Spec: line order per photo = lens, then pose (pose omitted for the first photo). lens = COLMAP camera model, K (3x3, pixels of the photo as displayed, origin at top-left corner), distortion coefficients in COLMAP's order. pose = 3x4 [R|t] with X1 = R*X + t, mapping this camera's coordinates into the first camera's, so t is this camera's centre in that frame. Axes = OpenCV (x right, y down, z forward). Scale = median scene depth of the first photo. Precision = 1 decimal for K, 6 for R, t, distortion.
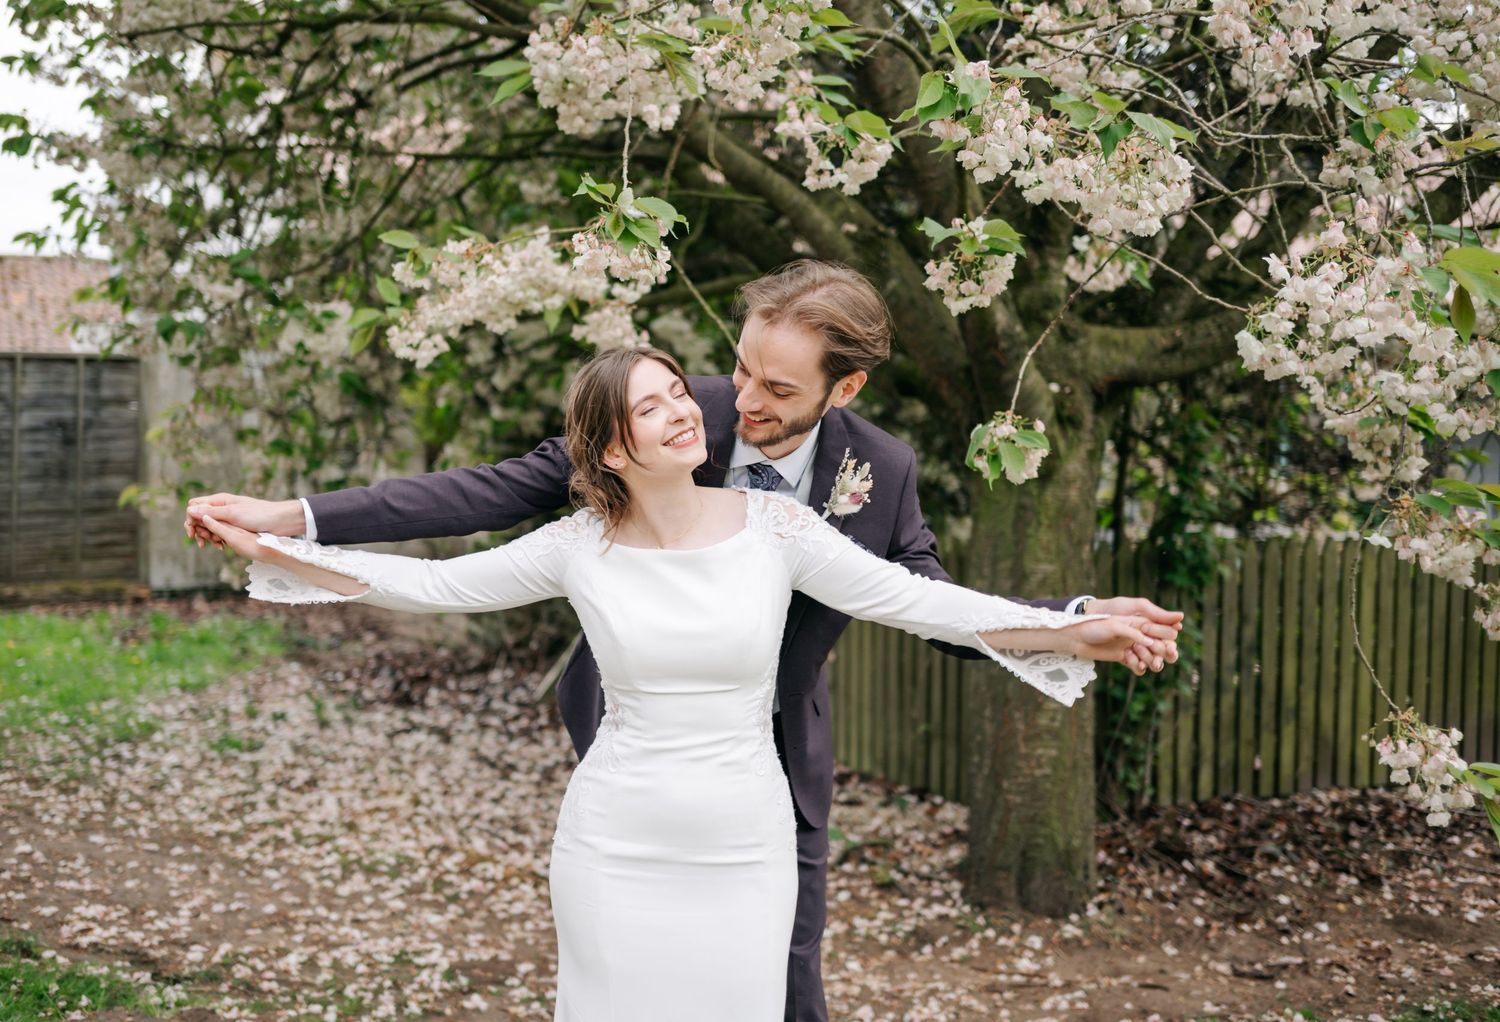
lens RADIAL K [[2130.9, 0, 750.0], [0, 2130.9, 511.0], [0, 0, 1]] dist [-0.008027, 0.024297]
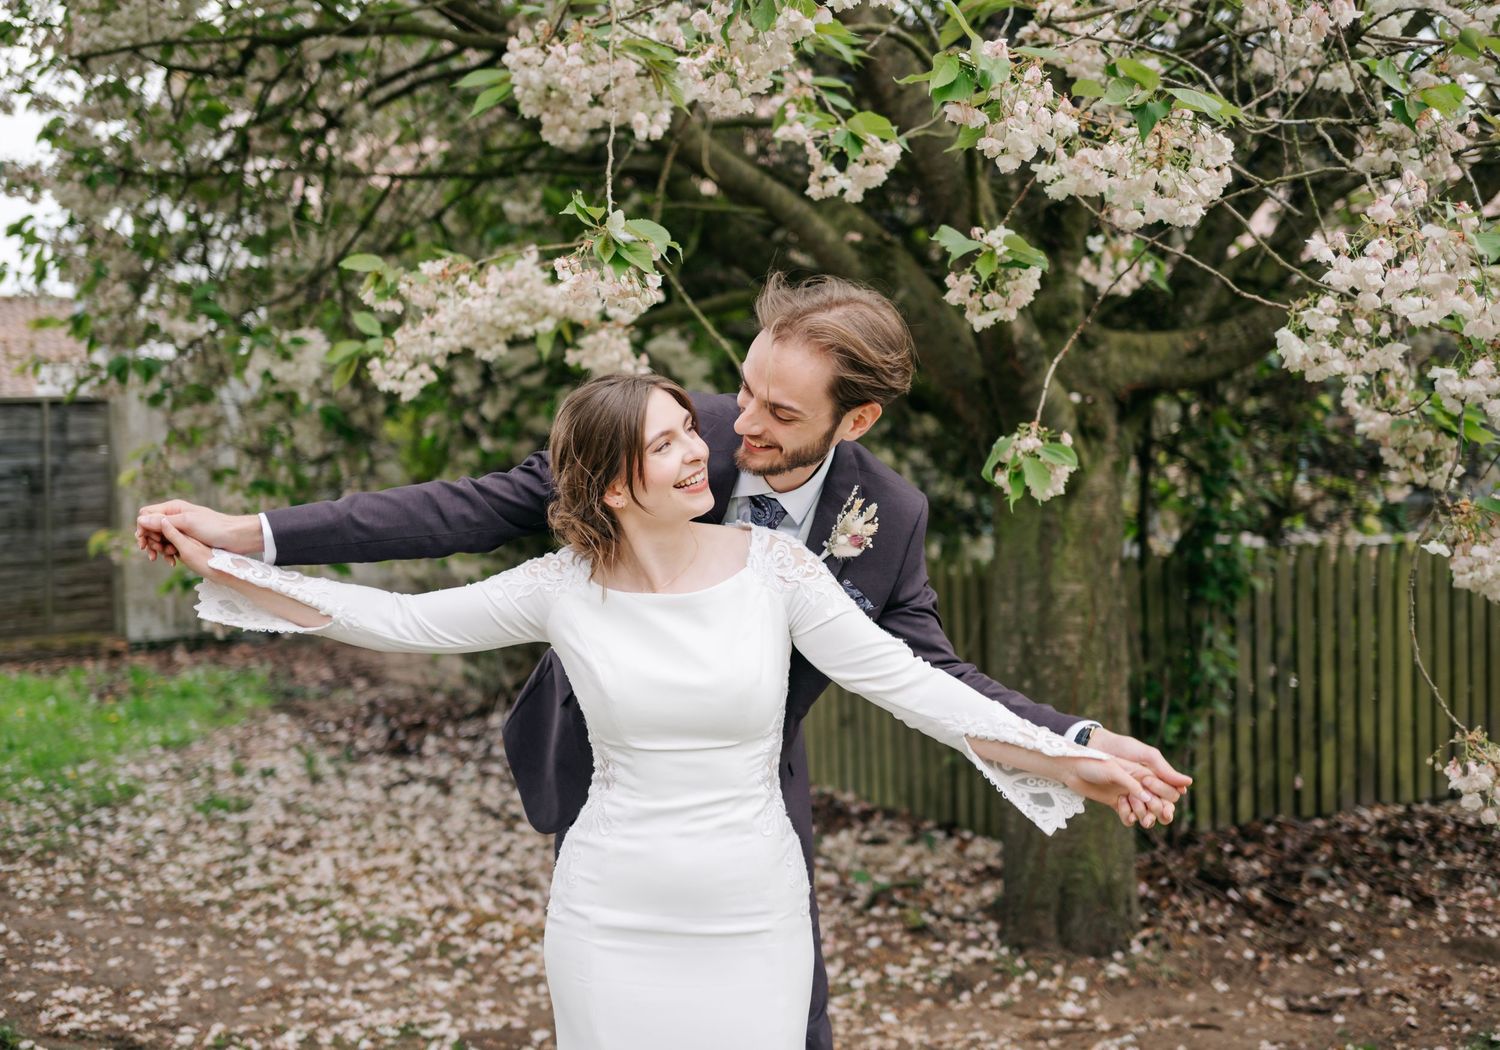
lens RADIAL K [[1994.8, 0, 751.1], [0, 1994.8, 512.4], [0, 0, 1]] dist [0.027331, -0.066264]
pose [[0.999147, -0.036266, 0.019758, -0.020742], [0.036336, 0.999335, -0.003175, -0.008876], [-0.019630, 0.003890, 0.999800, 0.112021]]
